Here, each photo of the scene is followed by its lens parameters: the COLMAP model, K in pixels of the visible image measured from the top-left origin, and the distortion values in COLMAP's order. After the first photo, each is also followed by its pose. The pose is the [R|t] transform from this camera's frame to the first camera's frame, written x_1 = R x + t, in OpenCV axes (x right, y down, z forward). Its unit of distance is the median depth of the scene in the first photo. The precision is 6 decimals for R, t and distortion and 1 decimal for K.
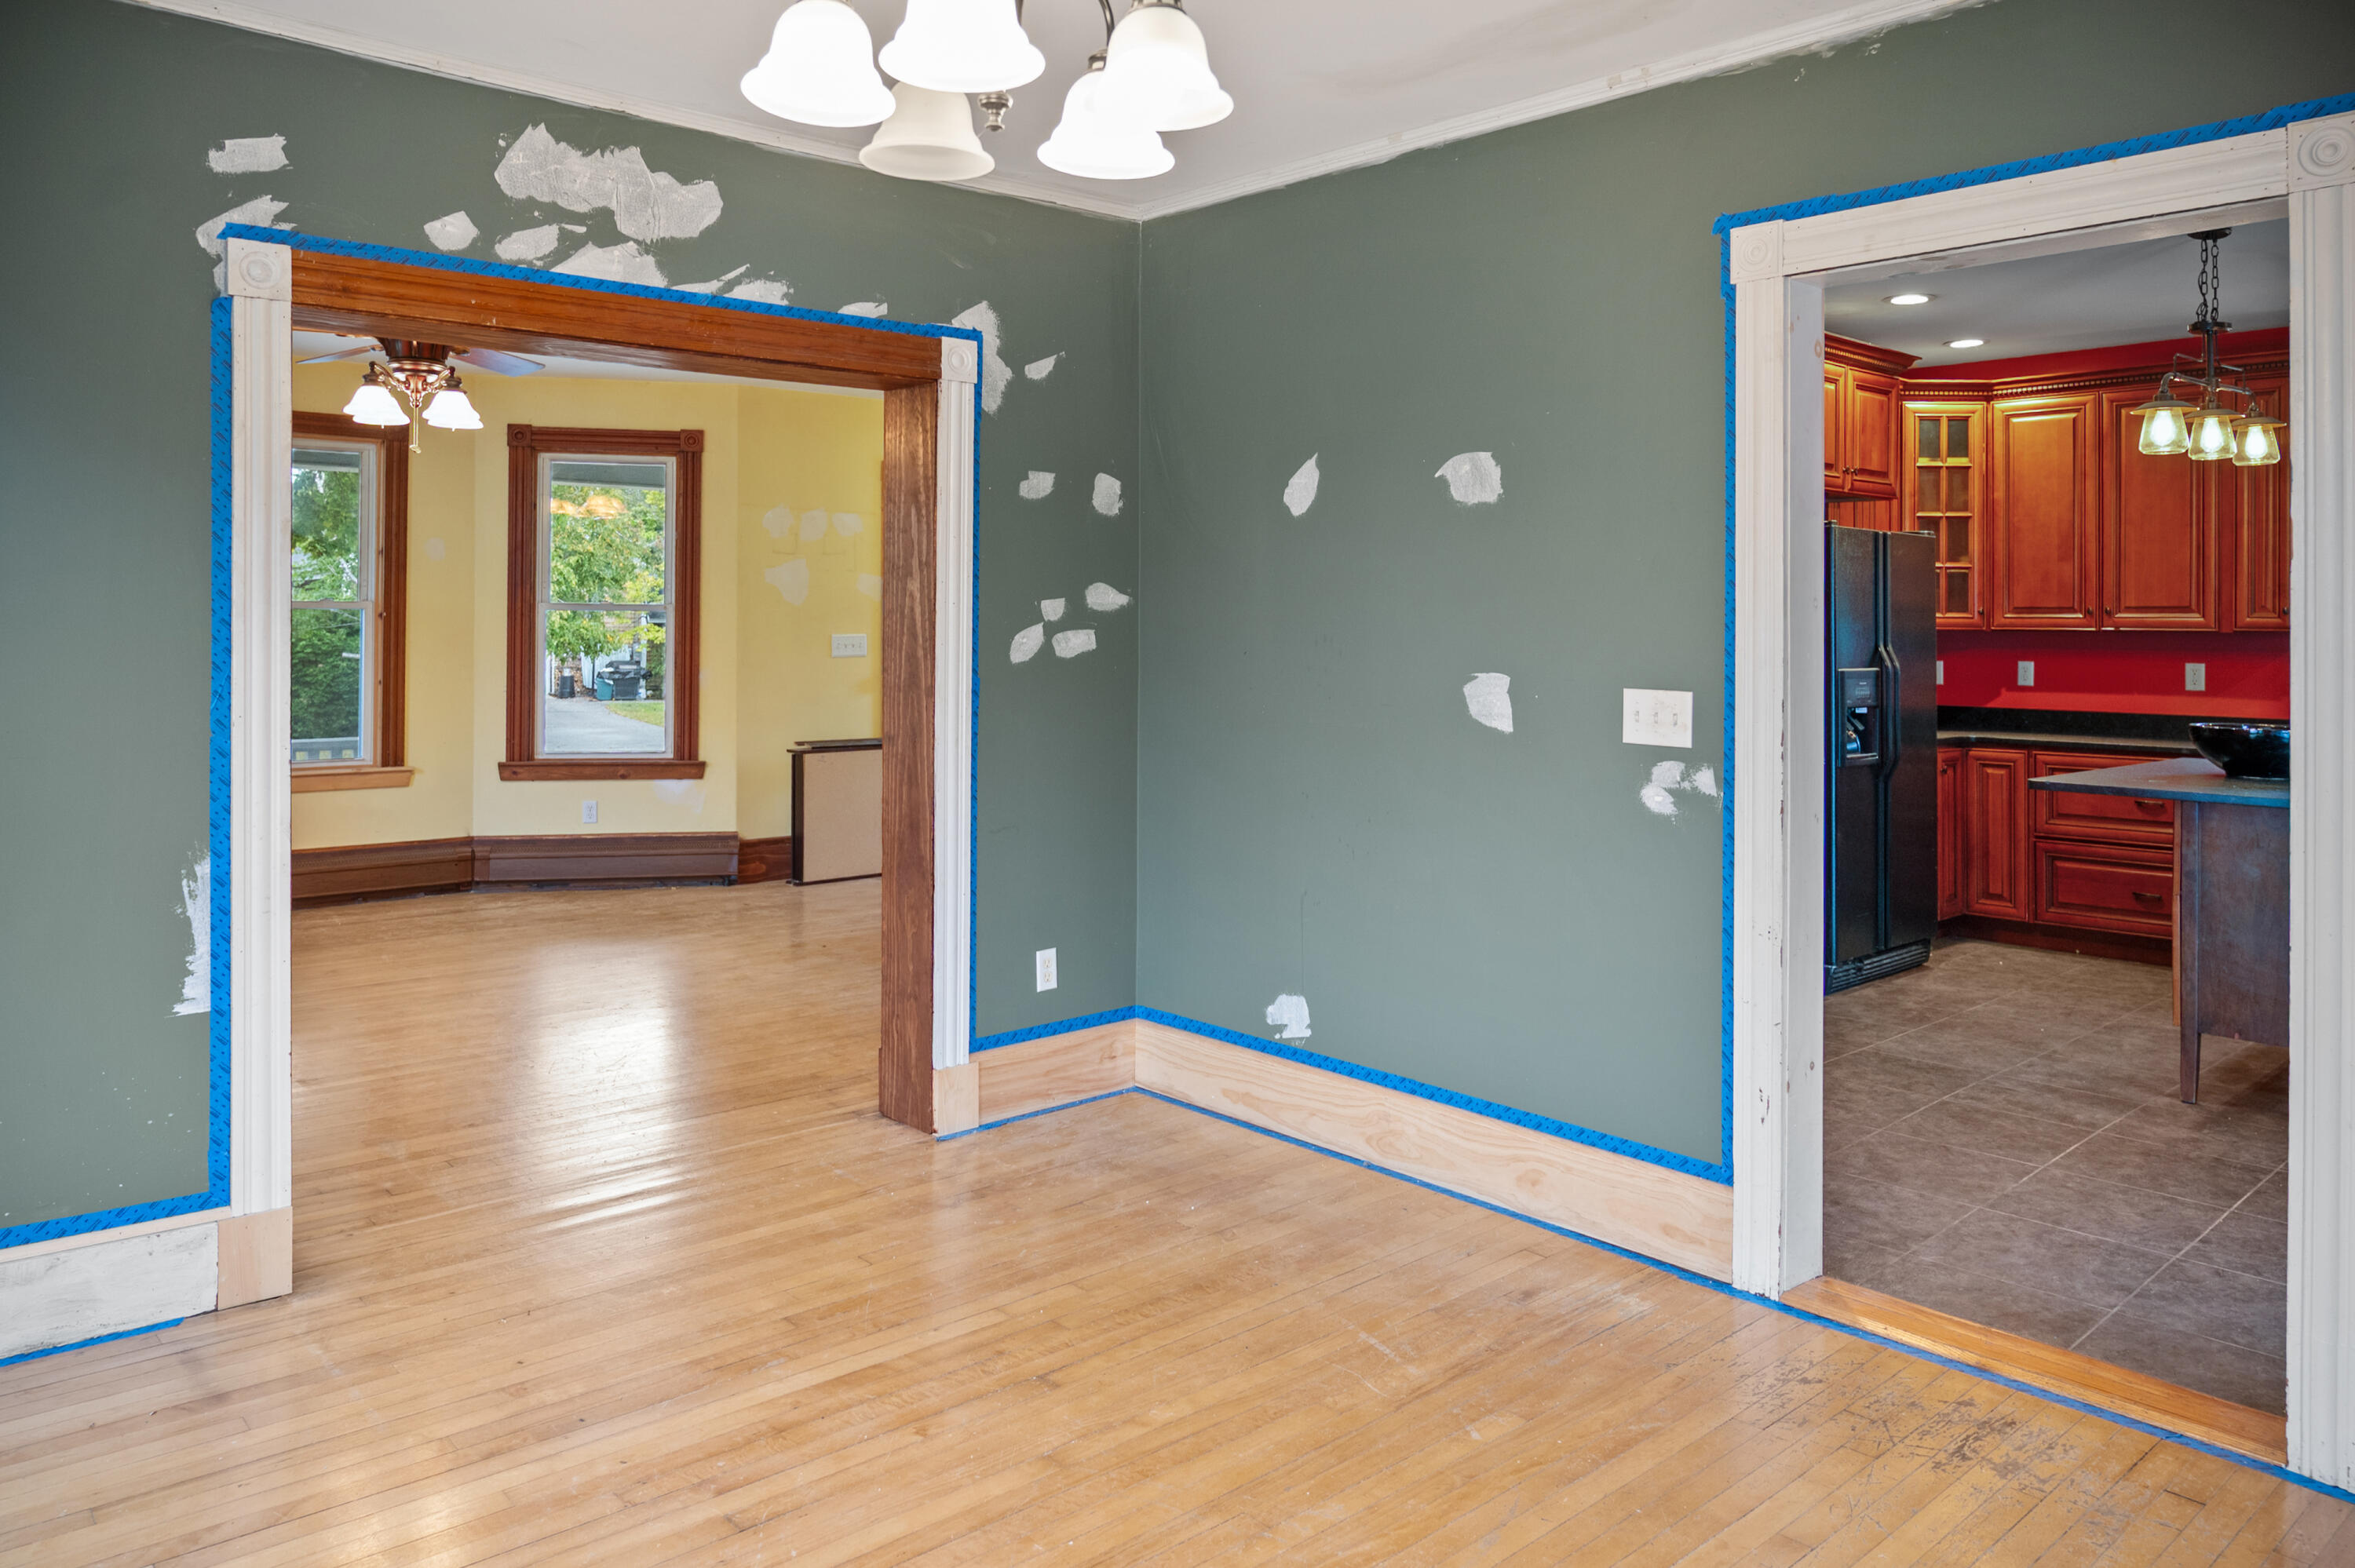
lens RADIAL K [[1632.6, 0, 1174.1], [0, 1632.6, 627.0], [0, 0, 1]] dist [-0.000131, -0.053675]
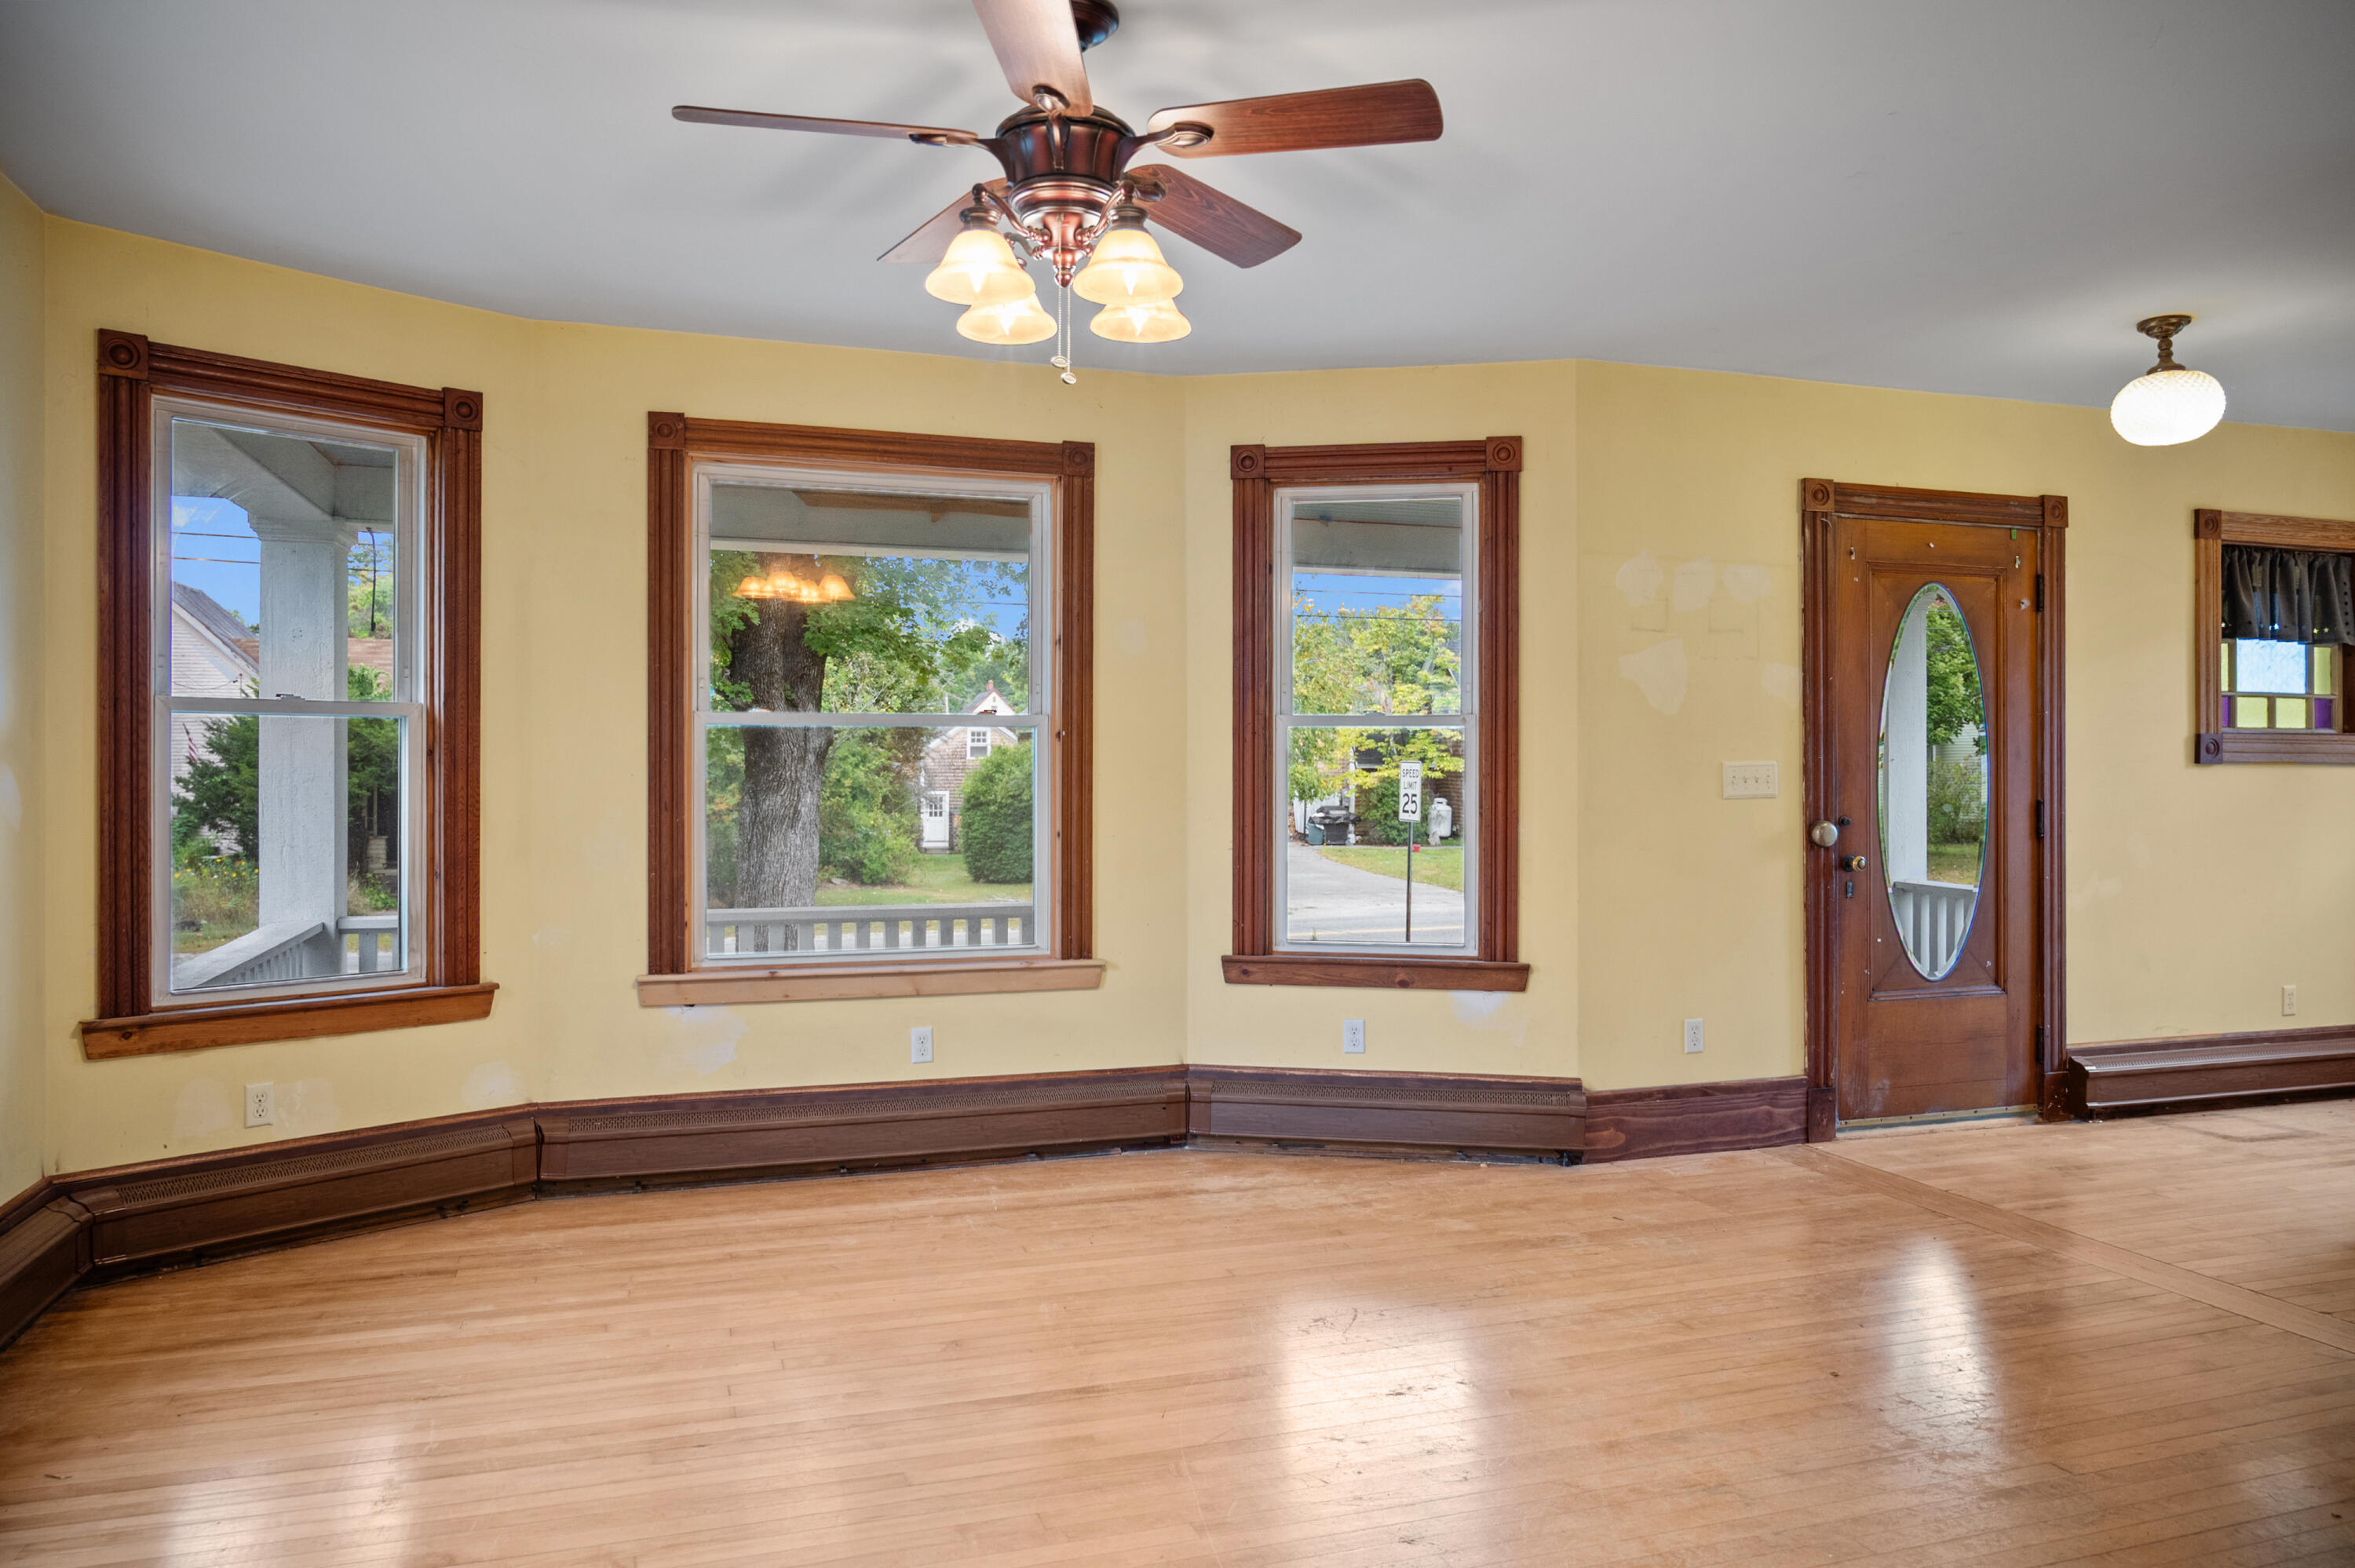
lens RADIAL K [[1582.3, 0, 1177.5], [0, 1582.3, 784.0], [0, 0, 1]] dist [0.003243, 0.001046]
pose [[0.913899, -0.004618, -0.405916, -0.165902], [0.007228, 0.999962, 0.004897, 0.009459], [0.405878, -0.007410, 0.913897, 0.396039]]
